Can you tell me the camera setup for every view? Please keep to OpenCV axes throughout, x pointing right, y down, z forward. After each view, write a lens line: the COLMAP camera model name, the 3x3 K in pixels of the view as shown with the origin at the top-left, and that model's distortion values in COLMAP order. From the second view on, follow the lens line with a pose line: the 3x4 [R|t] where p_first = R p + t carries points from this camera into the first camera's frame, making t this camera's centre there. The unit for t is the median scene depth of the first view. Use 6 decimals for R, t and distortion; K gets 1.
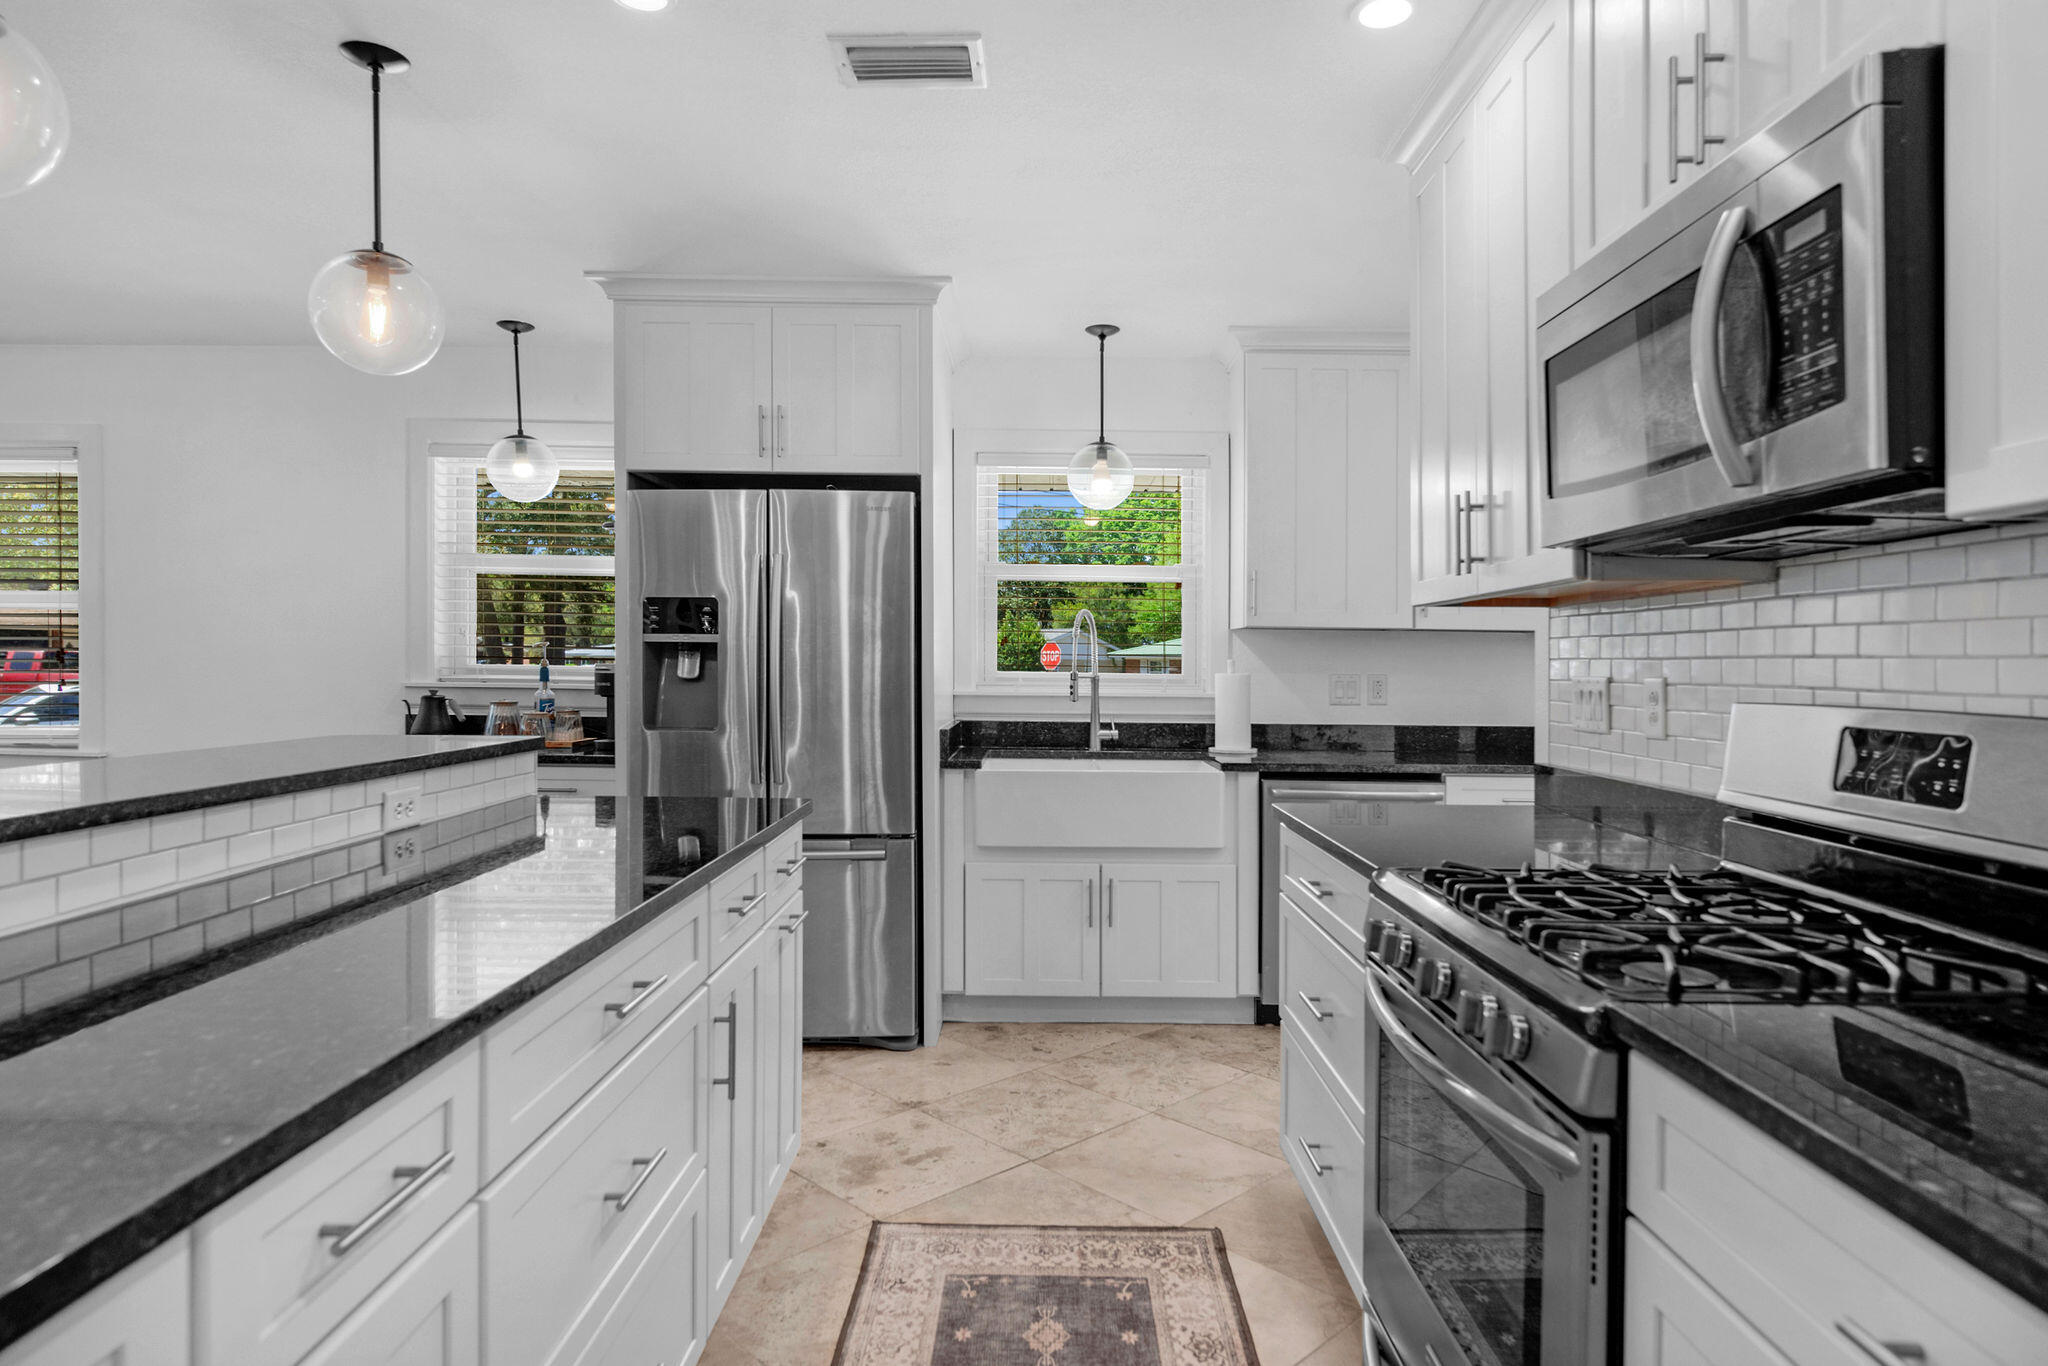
lens RADIAL K [[1174.5, 0, 1041.9], [0, 1174.5, 665.1], [0, 0, 1]] dist [0.000348, -0.000585]
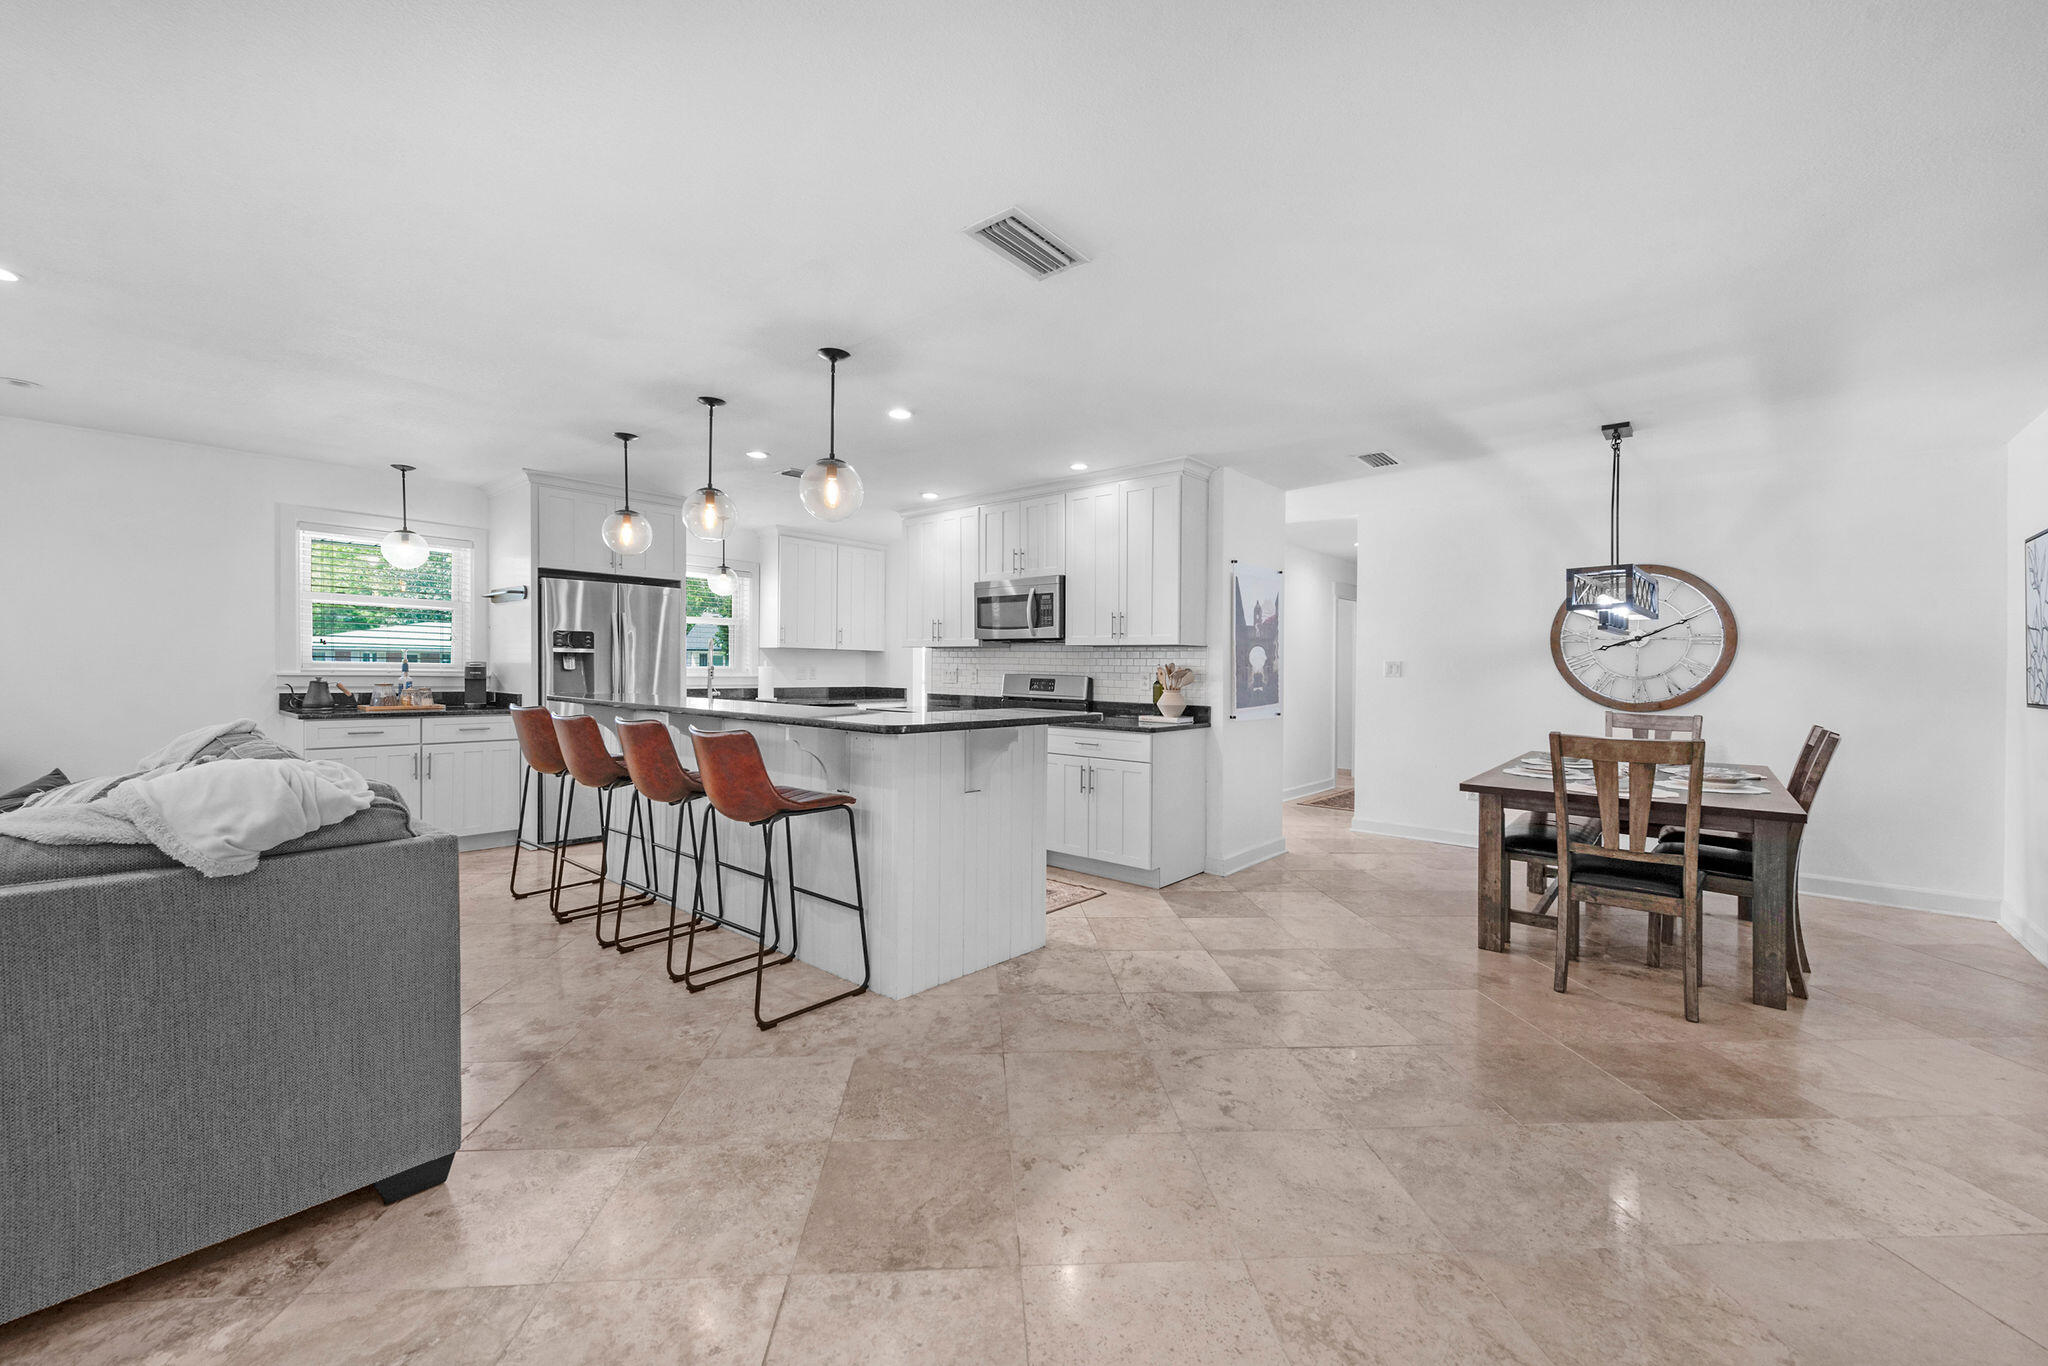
lens RADIAL K [[808.6, 0, 1026.3], [0, 808.6, 669.2], [0, 0, 1]] dist [0.018062, -0.005304]
pose [[0.656942, -0.003670, 0.753932, -1.334025], [-0.005726, 0.999935, 0.009856, -0.012880], [-0.753919, -0.010792, 0.656878, -0.867178]]
